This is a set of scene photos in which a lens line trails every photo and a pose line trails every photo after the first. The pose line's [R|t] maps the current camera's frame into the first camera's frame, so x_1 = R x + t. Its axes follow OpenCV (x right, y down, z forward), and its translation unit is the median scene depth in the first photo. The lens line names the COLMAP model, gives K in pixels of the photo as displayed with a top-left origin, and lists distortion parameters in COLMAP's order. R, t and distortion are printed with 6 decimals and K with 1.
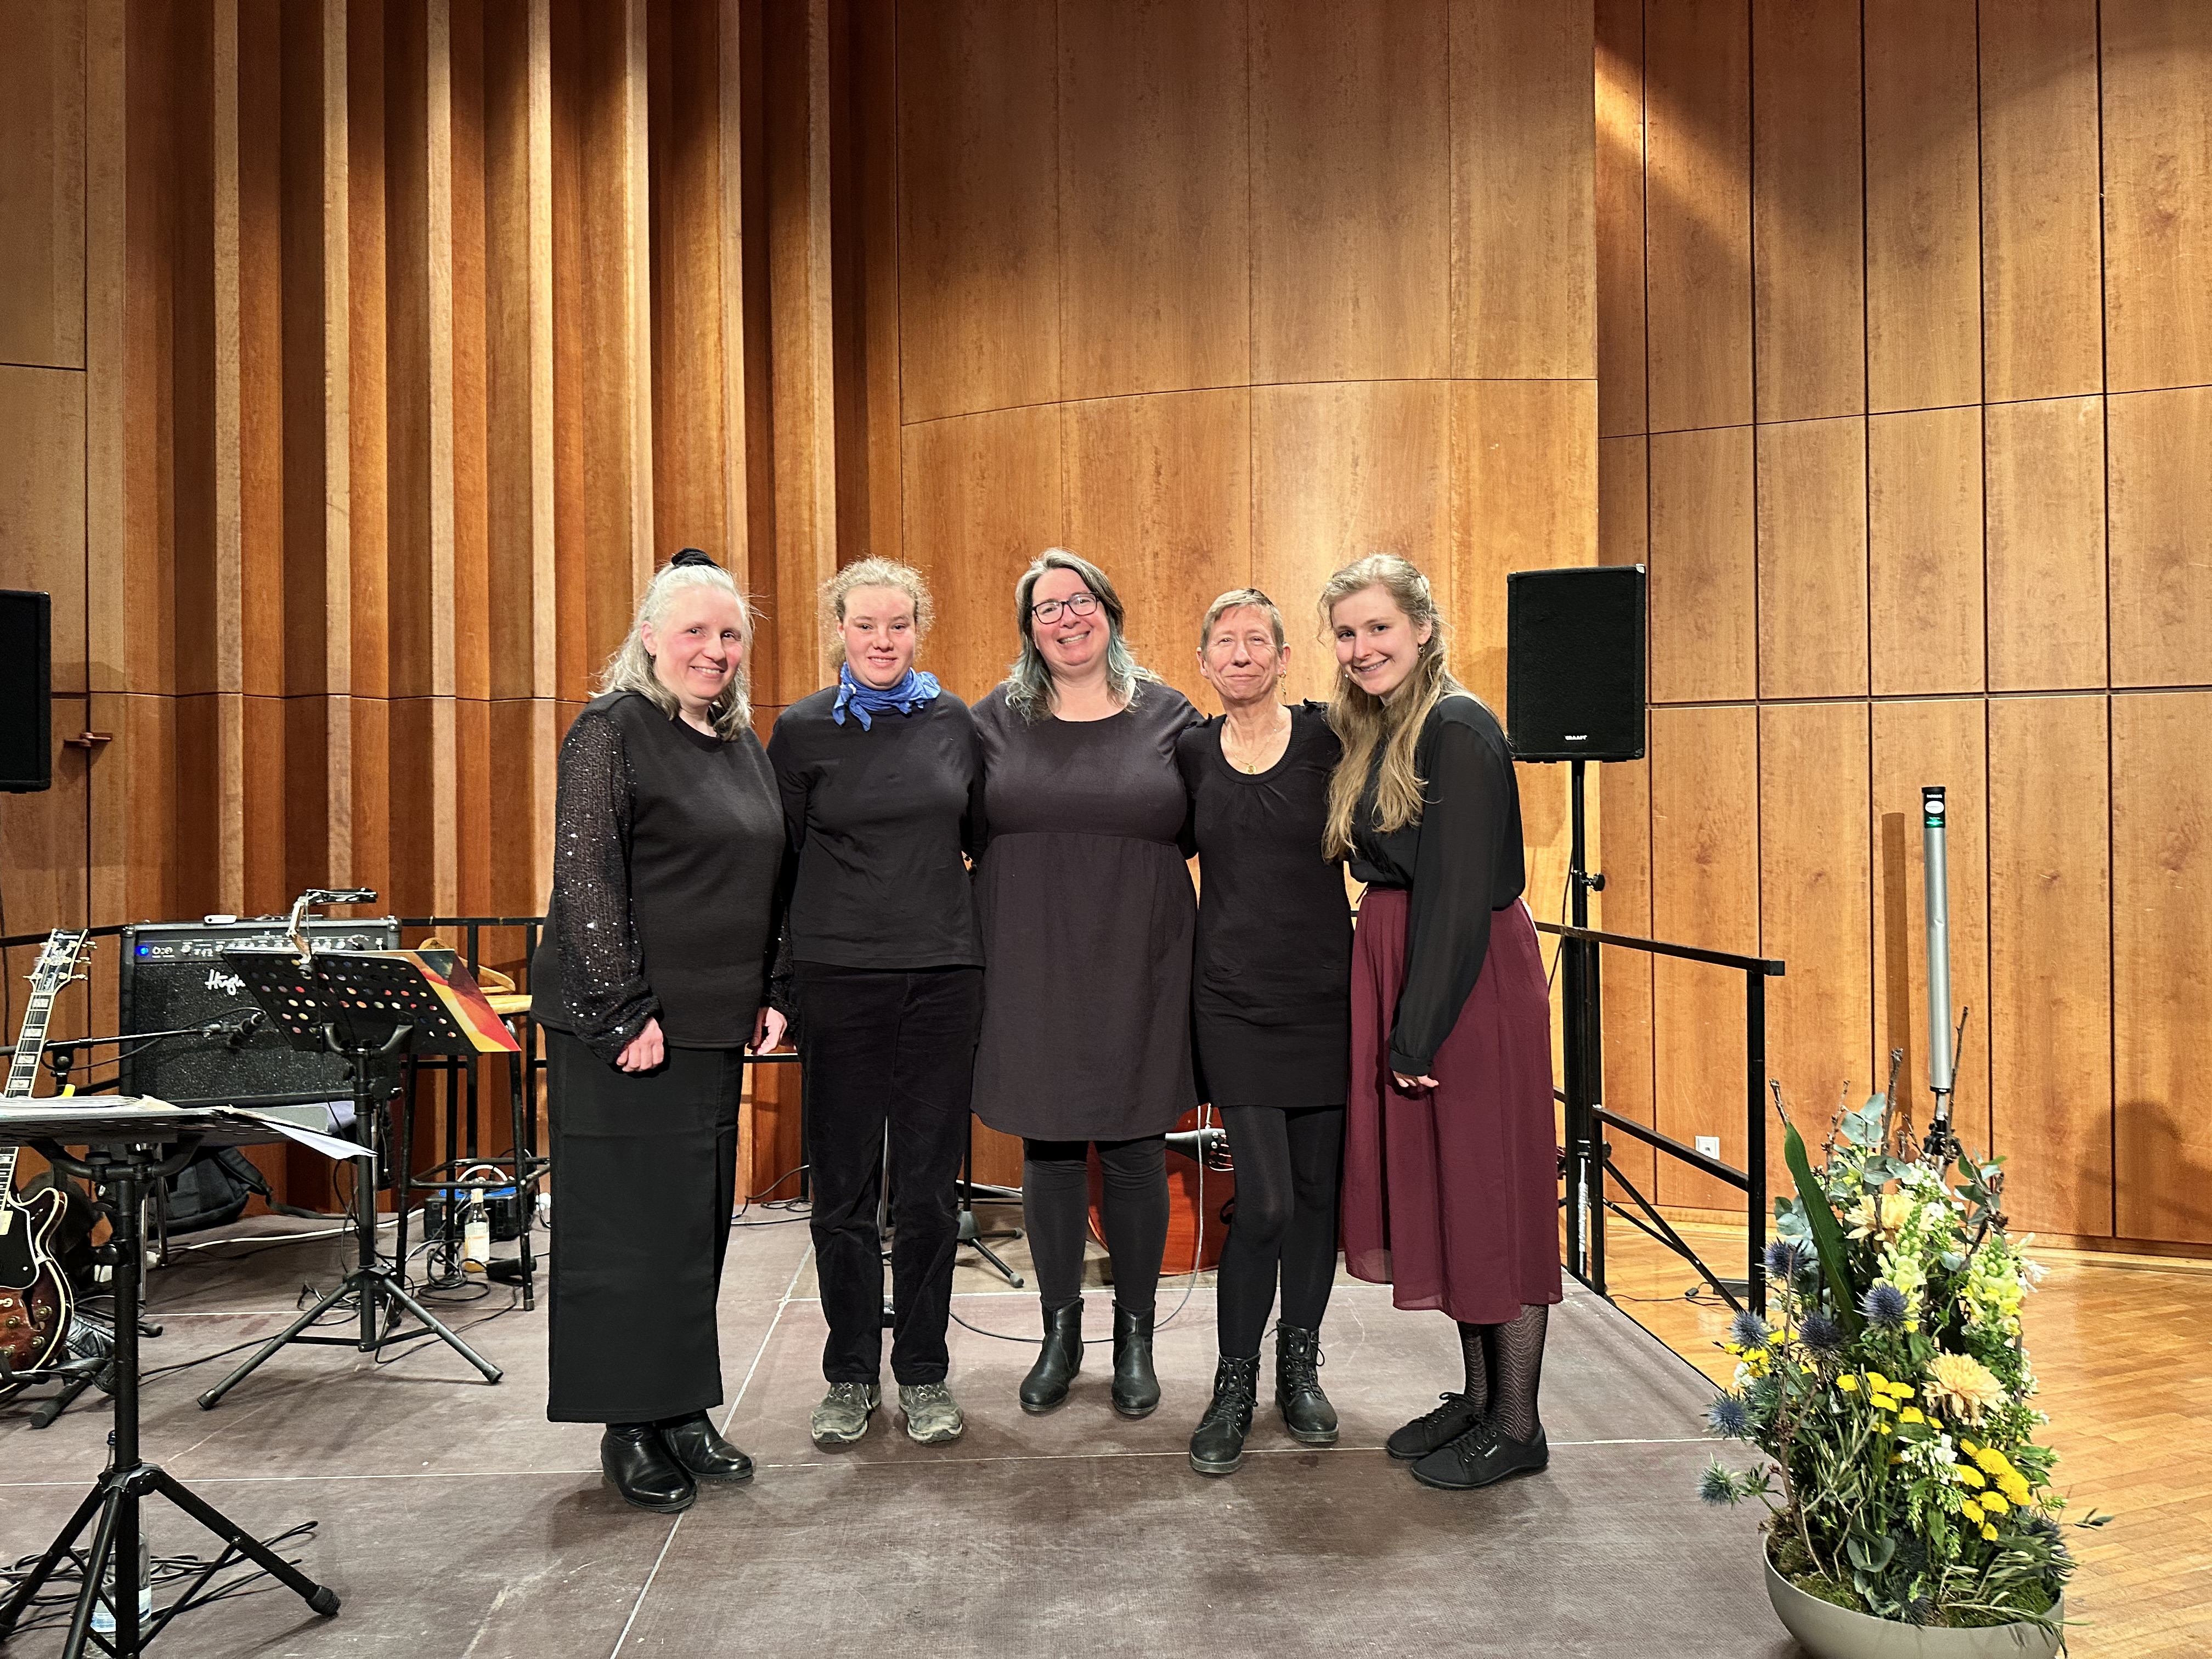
lens RADIAL K [[1544.6, 0, 1126.4], [0, 1544.6, 818.2], [0, 0, 1]] dist [-0.039974, 0.006348]
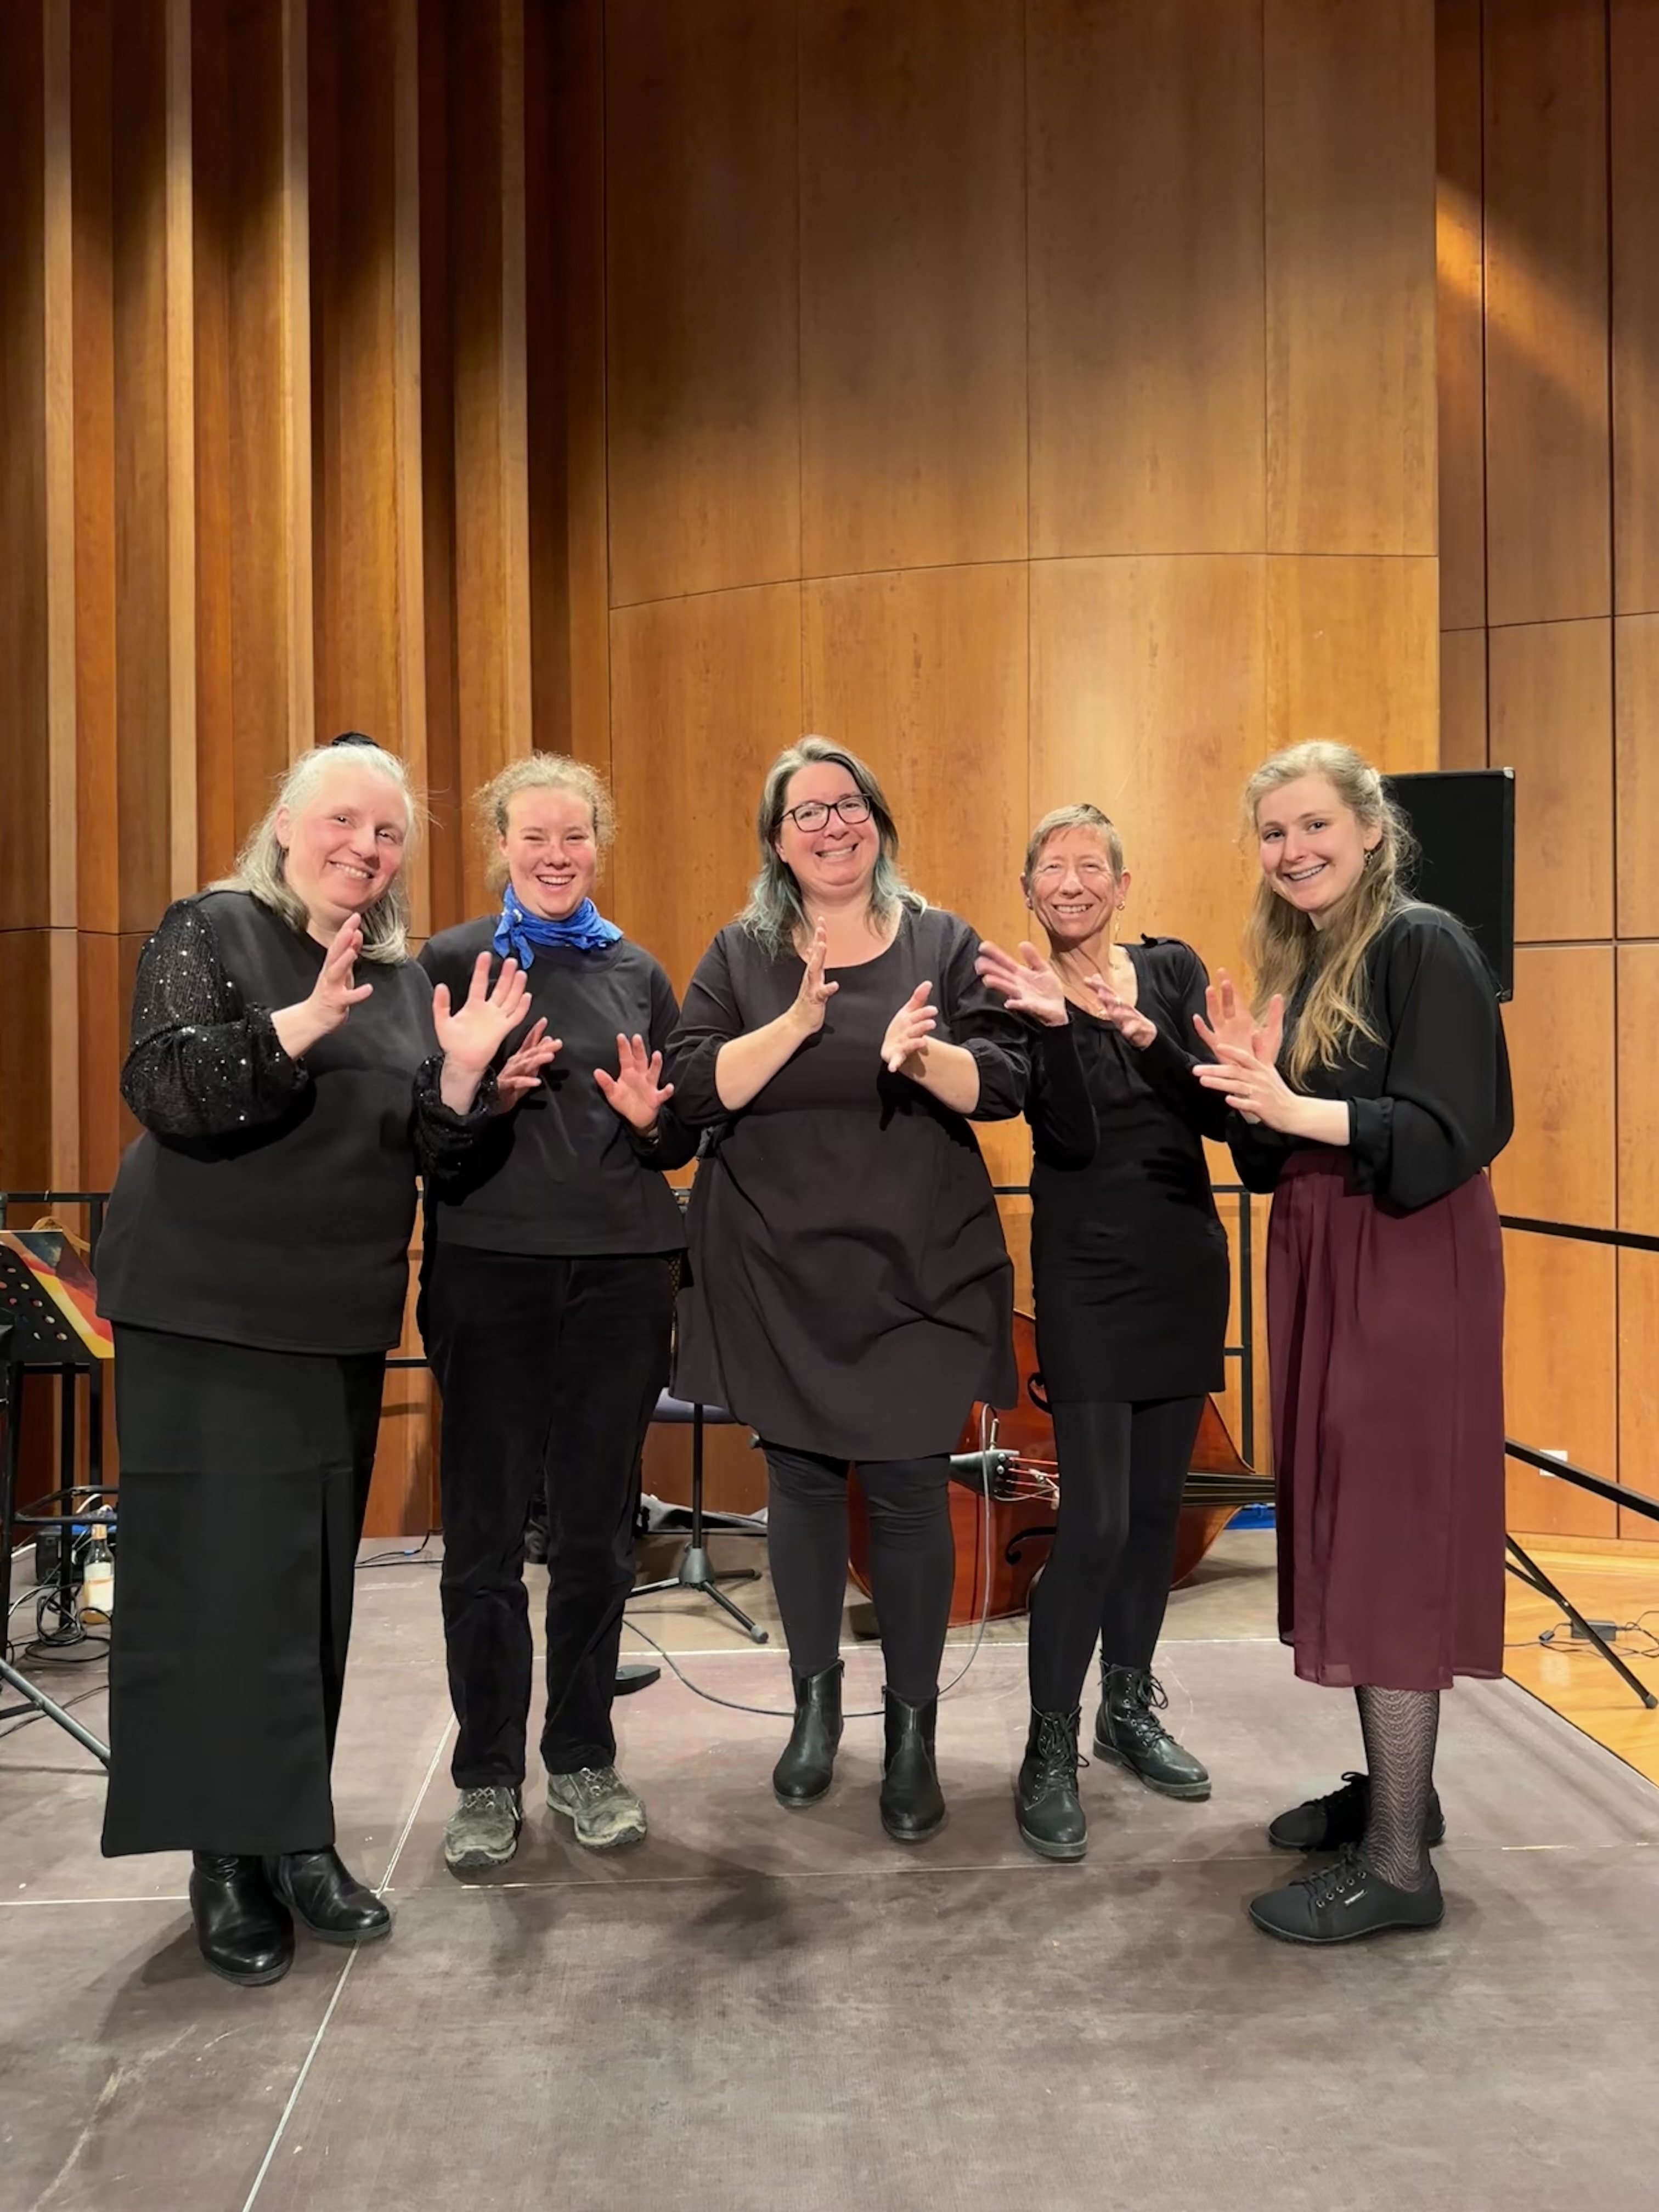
lens RADIAL K [[1544.6, 0, 807.4], [0, 1544.6, 1111.7], [0, 0, 1]] dist [-0.039974, 0.006348]
pose [[0.999938, 0.001641, 0.011039, -0.049019], [-0.001709, 0.999979, 0.006221, 0.015073], [-0.011029, -0.006240, 0.999920, 0.162452]]
